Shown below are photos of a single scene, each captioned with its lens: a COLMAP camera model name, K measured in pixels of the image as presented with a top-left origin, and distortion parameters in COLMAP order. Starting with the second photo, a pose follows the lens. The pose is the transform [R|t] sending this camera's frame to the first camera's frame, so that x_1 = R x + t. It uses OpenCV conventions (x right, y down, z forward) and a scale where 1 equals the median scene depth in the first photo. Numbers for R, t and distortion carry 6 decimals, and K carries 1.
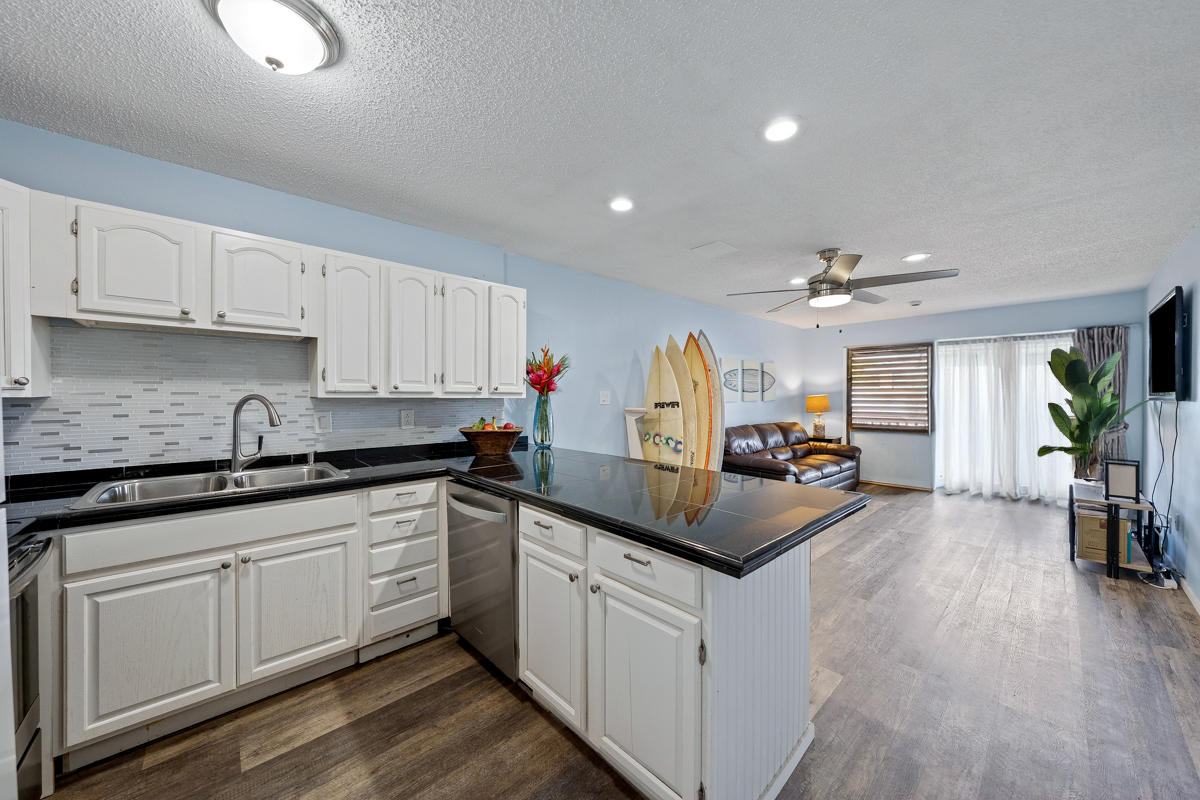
lens RADIAL K [[434.3, 0, 597.0], [0, 434.3, 396.6], [0, 0, 1]] dist [0.000565, 0.000077]
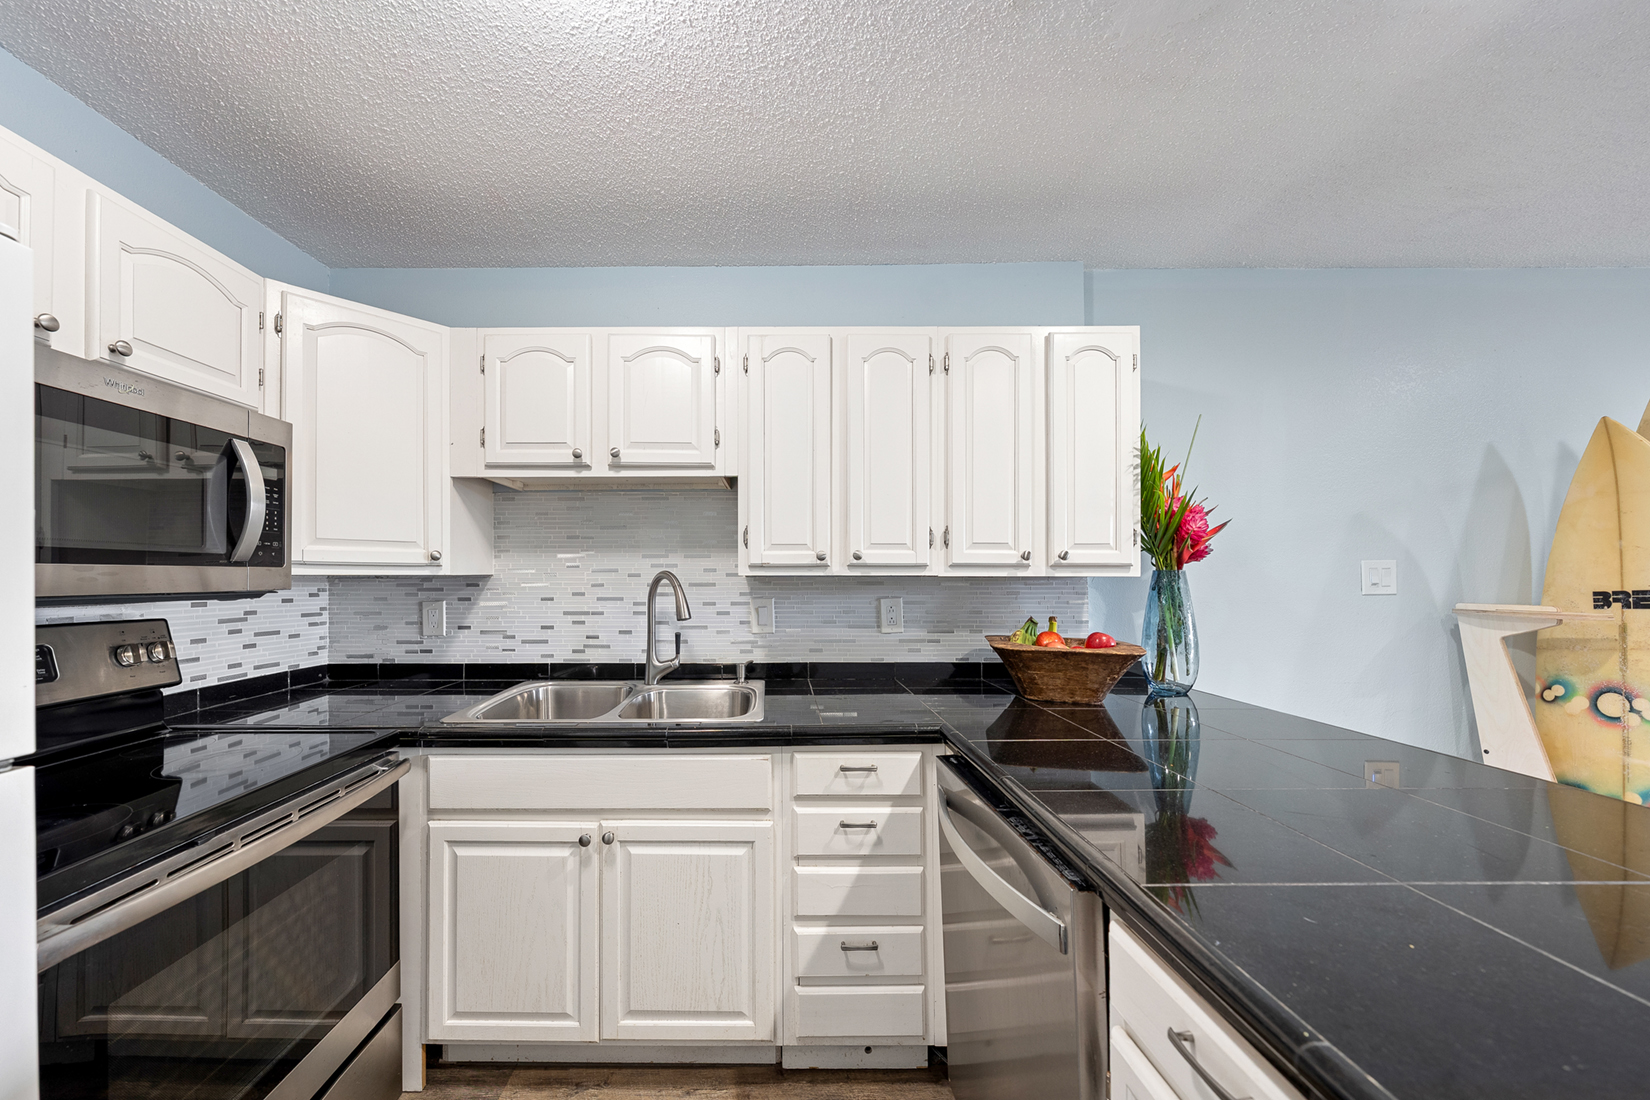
lens RADIAL K [[576.9, 0, 780.6], [0, 576.9, 569.7], [0, 0, 1]] dist [-0.004680, -0.000352]
pose [[0.743766, -0.010789, -0.668353, -0.063827], [0.000808, 0.999884, -0.015242, 0.006742], [0.668439, 0.010796, 0.743688, 0.447954]]
